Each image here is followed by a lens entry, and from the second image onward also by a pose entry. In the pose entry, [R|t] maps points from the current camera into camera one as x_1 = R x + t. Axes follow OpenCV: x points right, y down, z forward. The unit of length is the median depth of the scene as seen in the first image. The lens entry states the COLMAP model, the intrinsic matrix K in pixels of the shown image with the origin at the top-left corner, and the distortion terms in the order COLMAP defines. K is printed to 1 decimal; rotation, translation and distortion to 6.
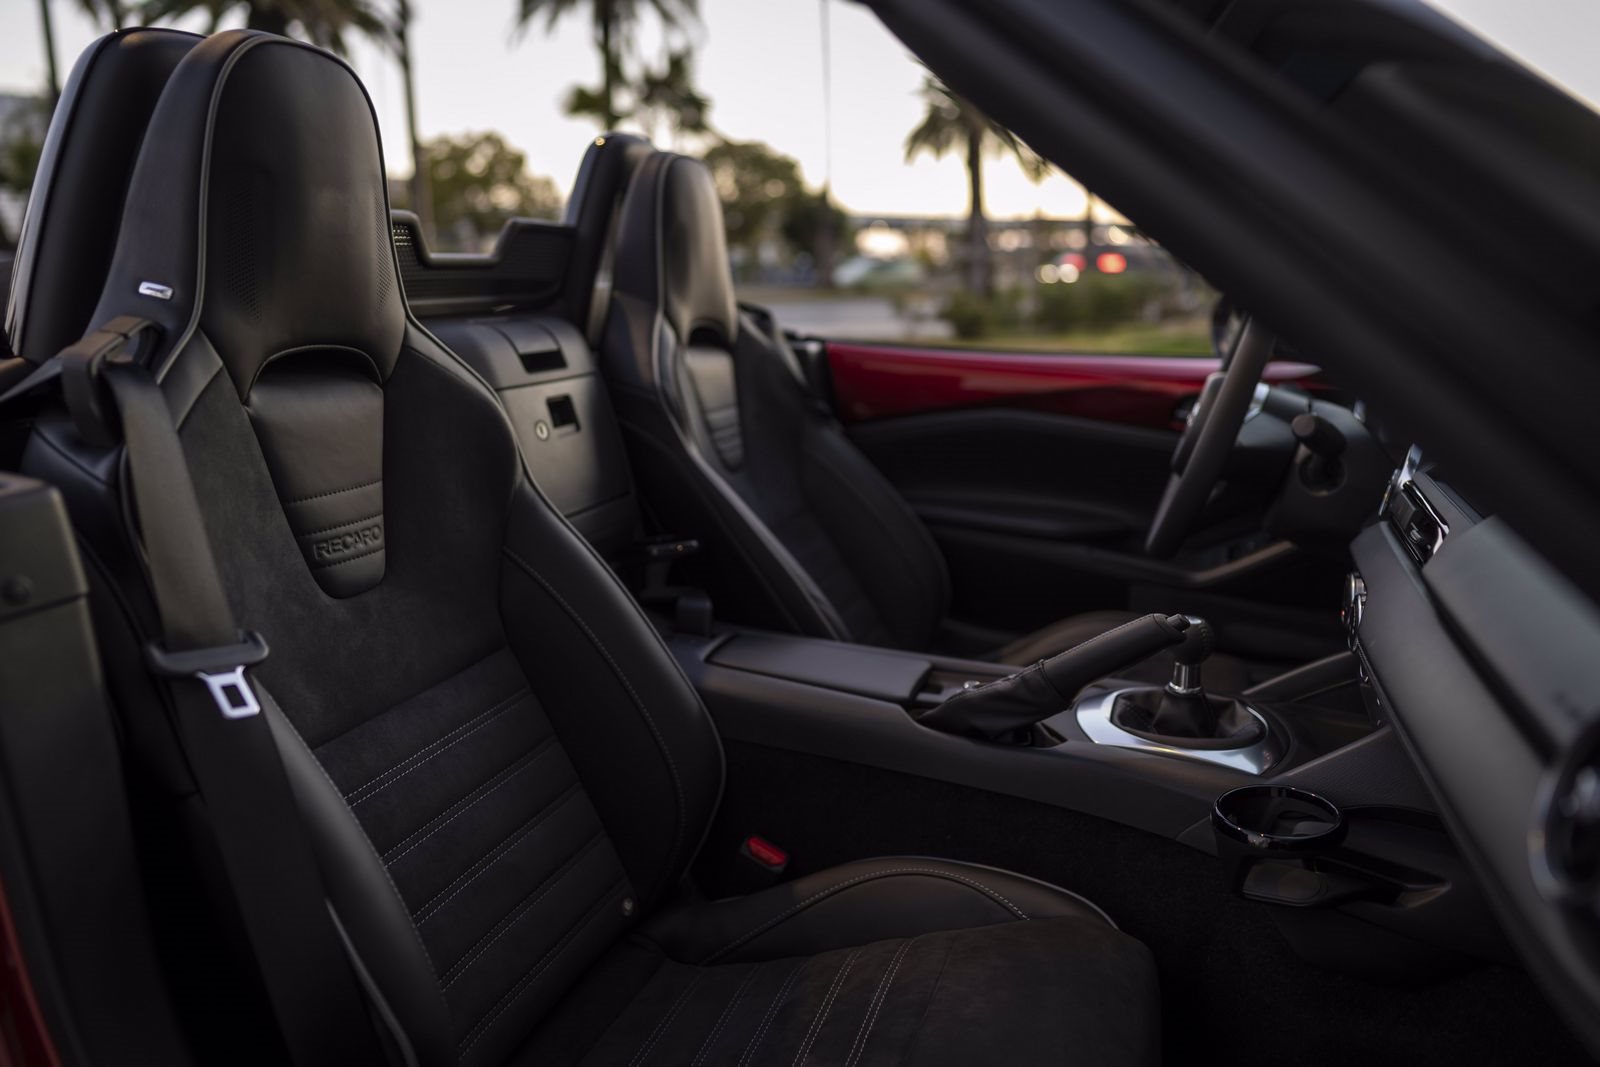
lens RADIAL K [[1080.0, 0, 799.5], [0, 1080.0, 532.8], [0, 0, 1]] dist [-0.000966, 0.009488]
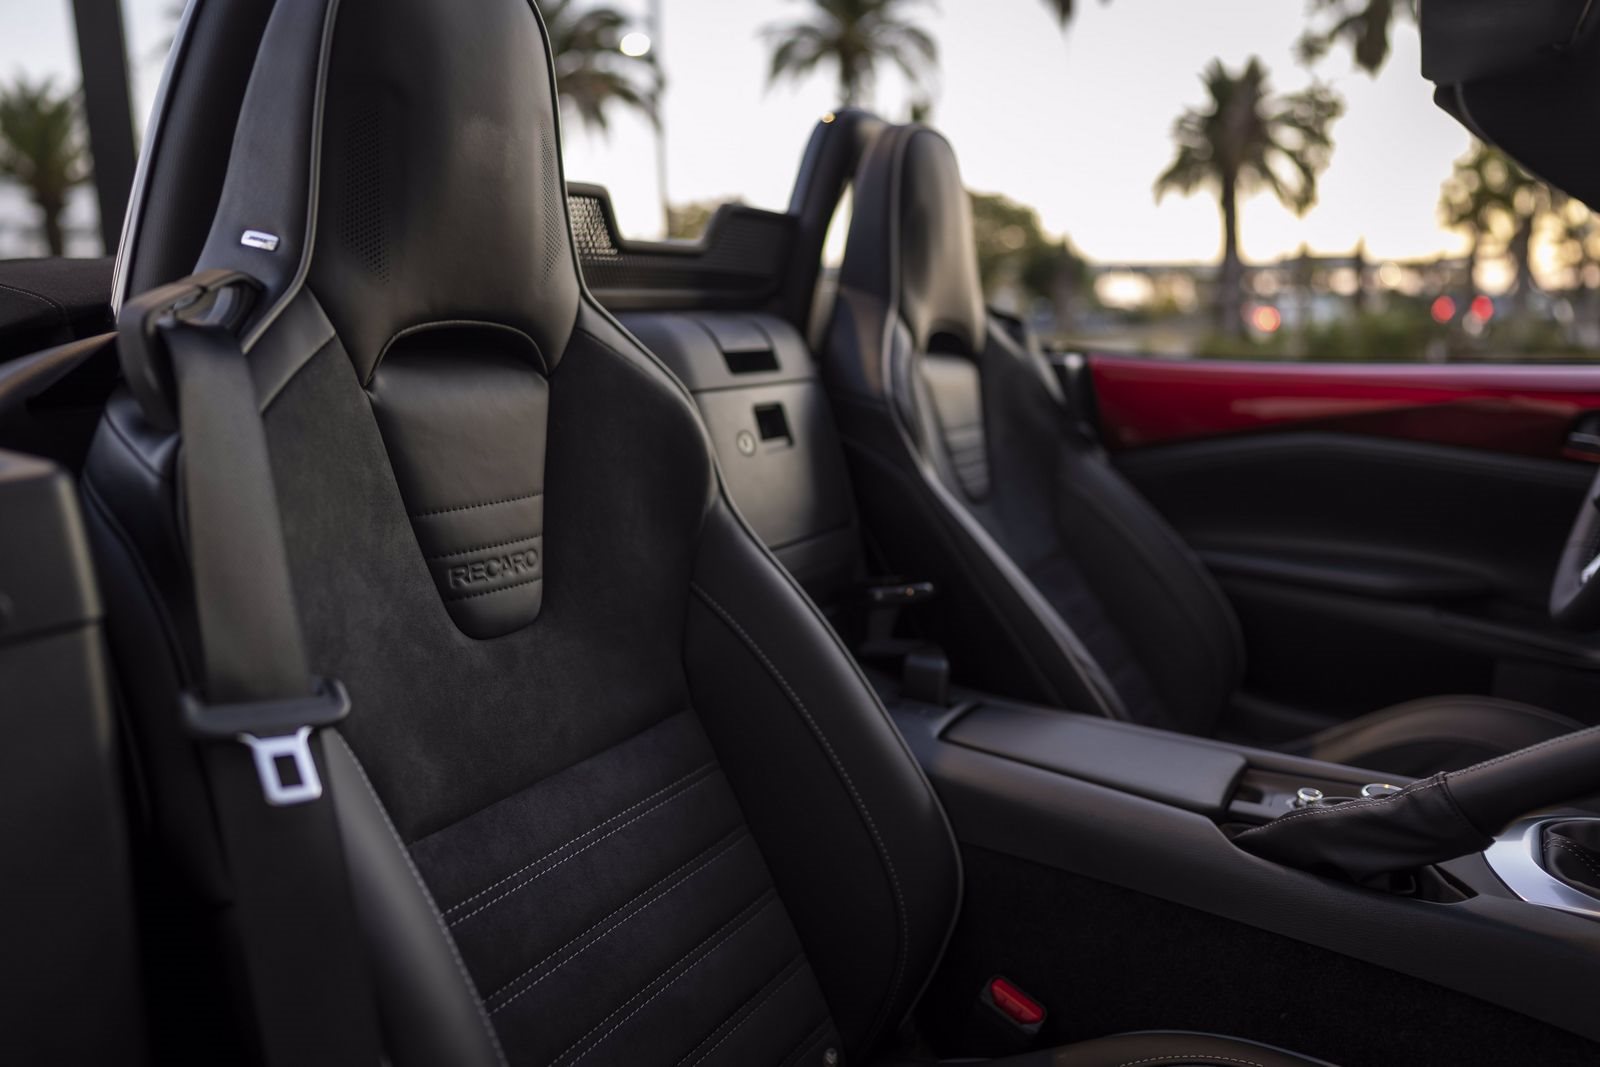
lens RADIAL K [[1080.0, 0, 798.5], [0, 1080.0, 533.6], [0, 0, 1]] dist [-0.000966, 0.009488]
pose [[0.977253, 0.020027, -0.211130, -0.026633], [-0.029929, 0.998592, -0.043806, 0.009354], [0.209956, 0.049128, 0.976476, 0.225029]]
